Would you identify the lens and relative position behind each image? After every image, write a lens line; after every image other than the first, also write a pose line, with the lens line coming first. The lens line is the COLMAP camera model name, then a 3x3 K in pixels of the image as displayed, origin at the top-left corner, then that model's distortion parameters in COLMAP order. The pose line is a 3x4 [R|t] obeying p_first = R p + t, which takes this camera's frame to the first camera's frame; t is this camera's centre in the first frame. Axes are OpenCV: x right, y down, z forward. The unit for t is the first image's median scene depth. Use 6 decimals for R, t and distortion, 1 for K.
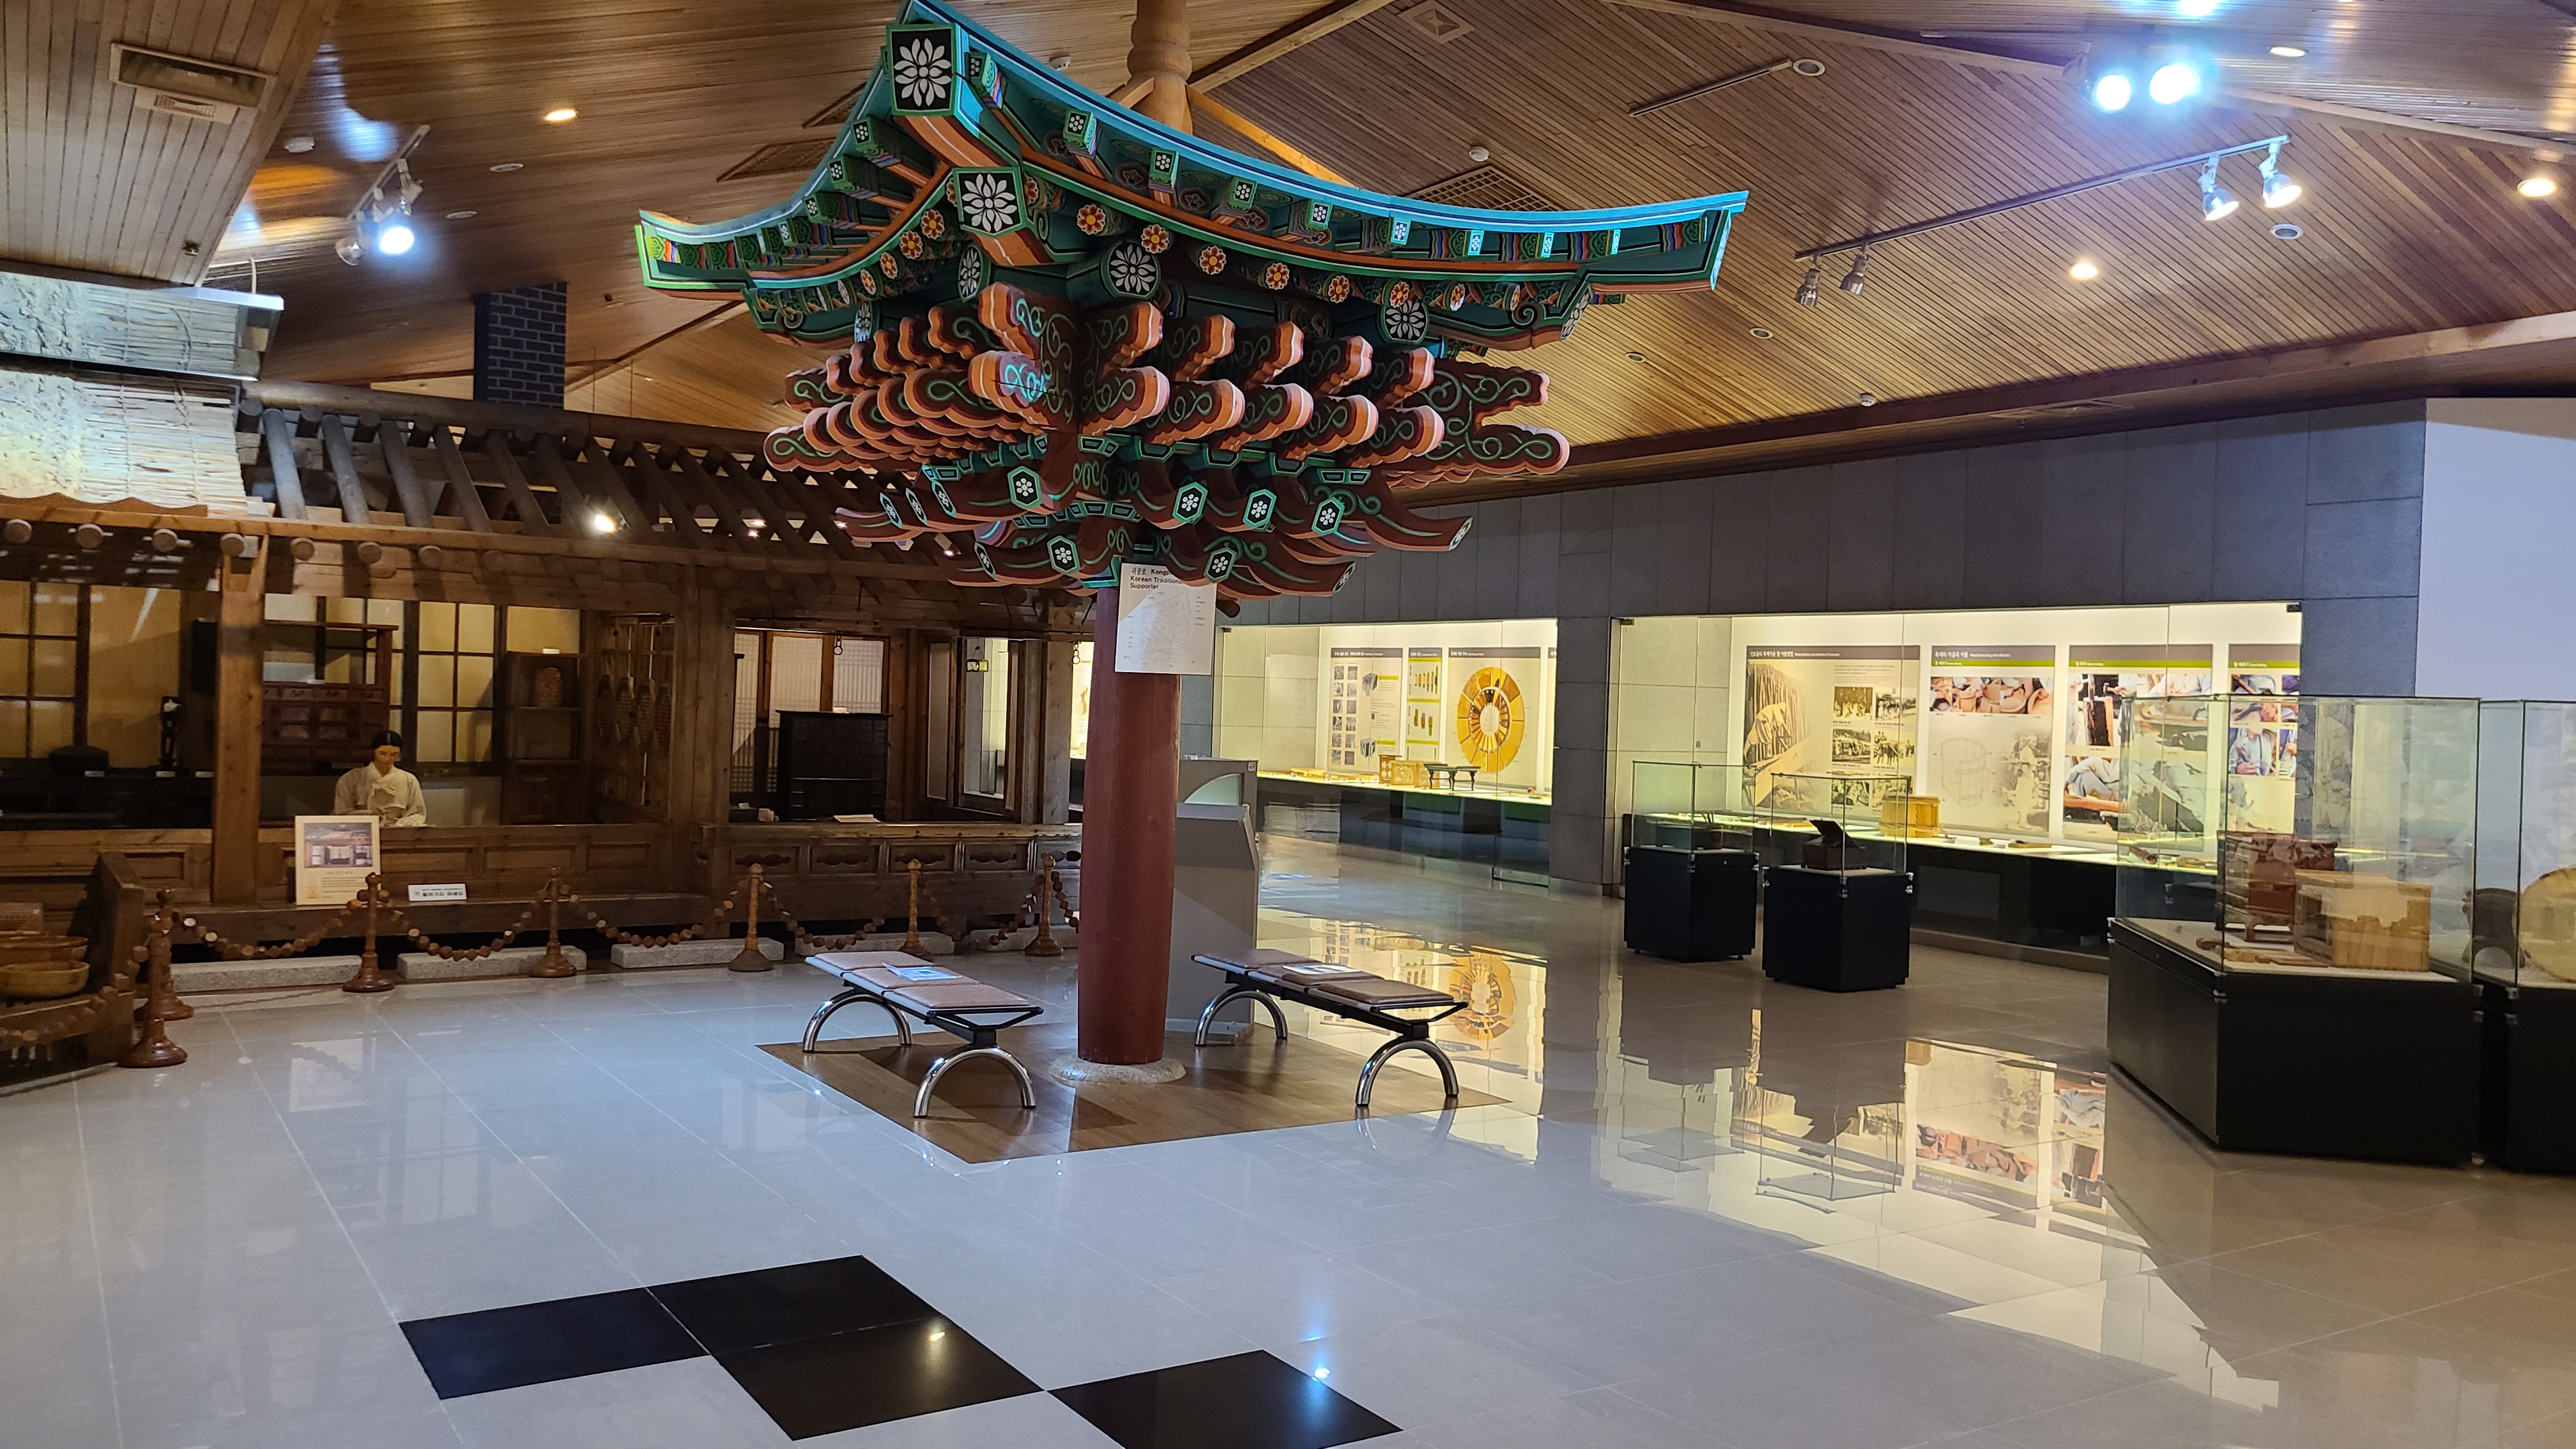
lens RADIAL K [[1922.6, 0, 1288.5], [0, 1922.6, 722.0], [0, 0, 1]] dist [0.033657, 0.001621]
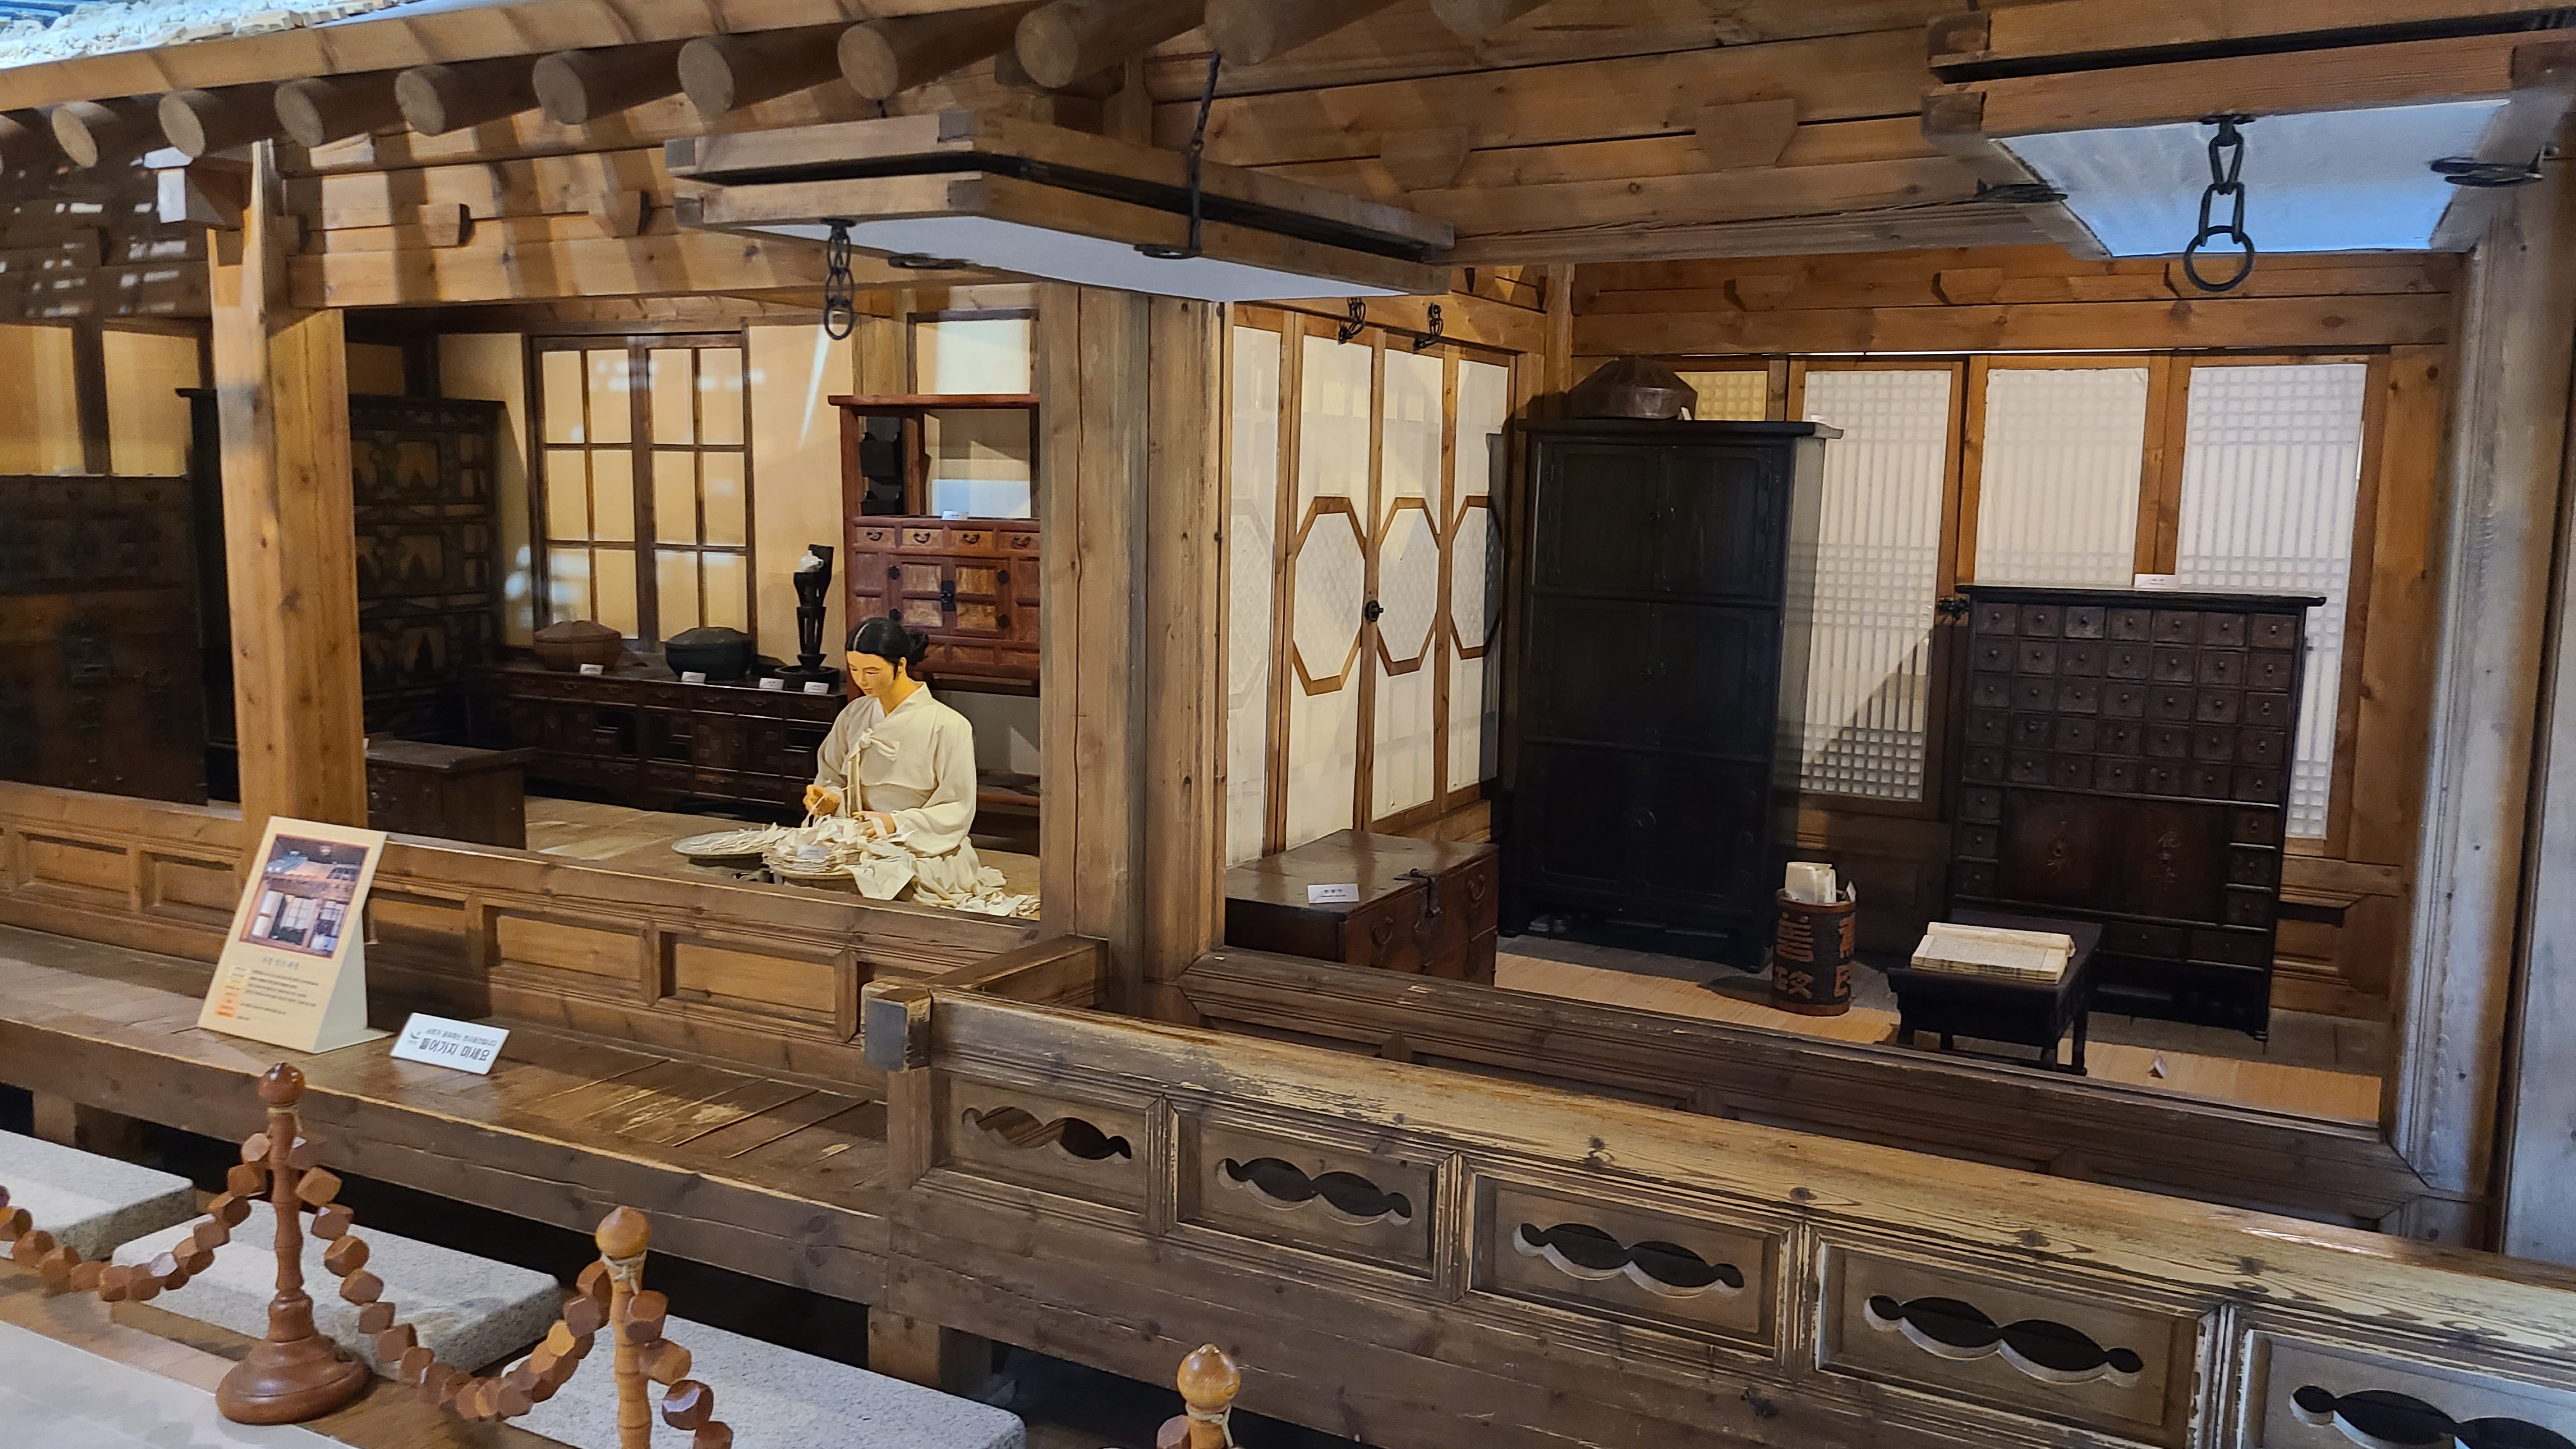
lens RADIAL K [[1922.6, 0, 1289.1], [0, 1922.6, 730.2], [0, 0, 1]] dist [0.033657, 0.001621]
pose [[0.490202, 0.081710, -0.867771, -0.018734], [-0.011541, 0.996117, 0.087275, -0.010030], [0.871533, -0.032767, 0.489242, 0.850674]]
